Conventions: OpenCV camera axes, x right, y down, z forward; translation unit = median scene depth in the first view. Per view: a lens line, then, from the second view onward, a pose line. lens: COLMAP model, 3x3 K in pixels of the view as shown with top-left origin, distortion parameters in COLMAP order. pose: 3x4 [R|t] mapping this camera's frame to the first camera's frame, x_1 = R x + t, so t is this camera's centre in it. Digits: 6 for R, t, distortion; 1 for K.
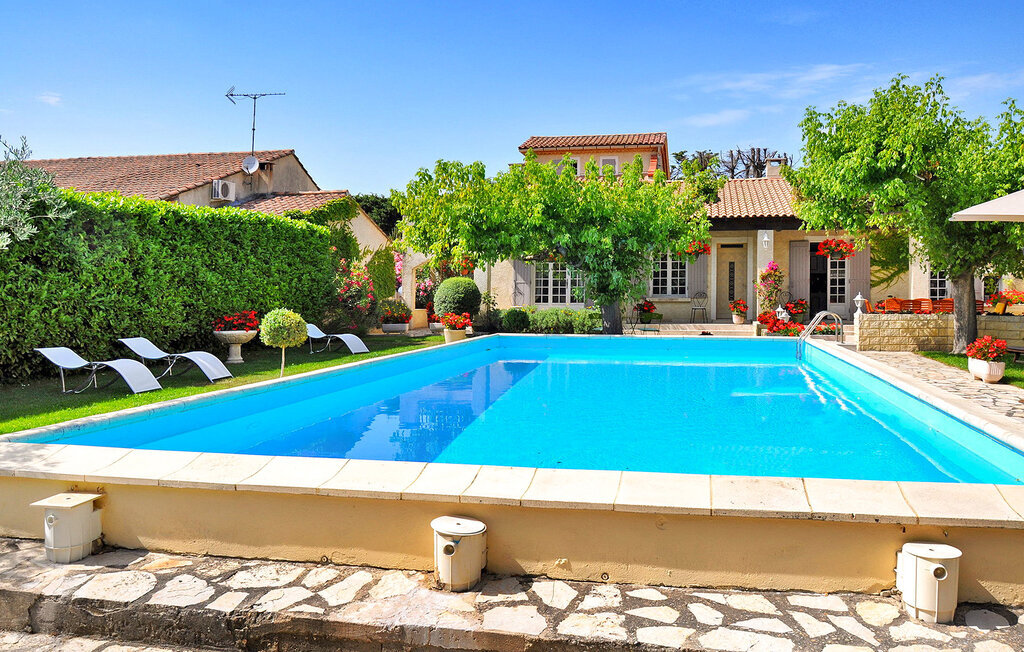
lens RADIAL K [[798.1, 0, 512.0], [0, 798.1, 292.5], [0, 0, 1]] dist [-0.054327, 0.000232]
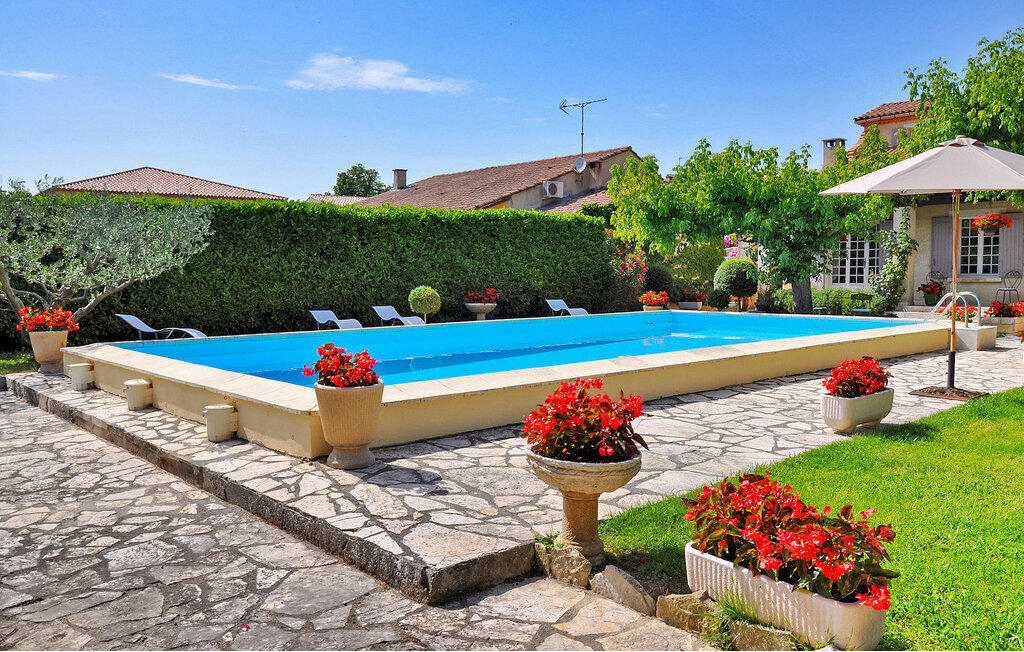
lens RADIAL K [[816.6, 0, 512.0], [0, 816.6, 326.0], [0, 0, 1]] dist [-0.014798, -0.000574]
pose [[0.793208, 0.032867, -0.608063, 0.342032], [0.006153, 0.998059, 0.061974, 0.001229], [0.608919, -0.052899, 0.791466, -0.030556]]
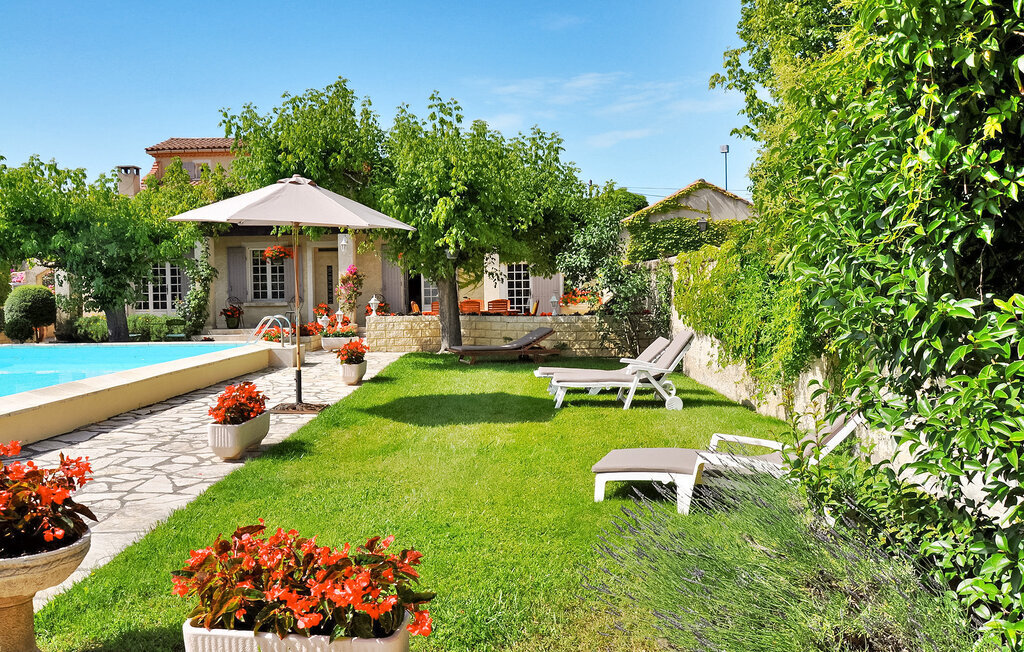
lens RADIAL K [[790.6, 0, 512.0], [0, 790.6, 326.0], [0, 0, 1]] dist [-0.034510, -0.004725]
pose [[0.984140, -0.021096, 0.176132, 0.328161], [0.014175, 0.999080, 0.040463, 0.000901], [-0.176824, -0.037325, 0.983535, -0.026589]]
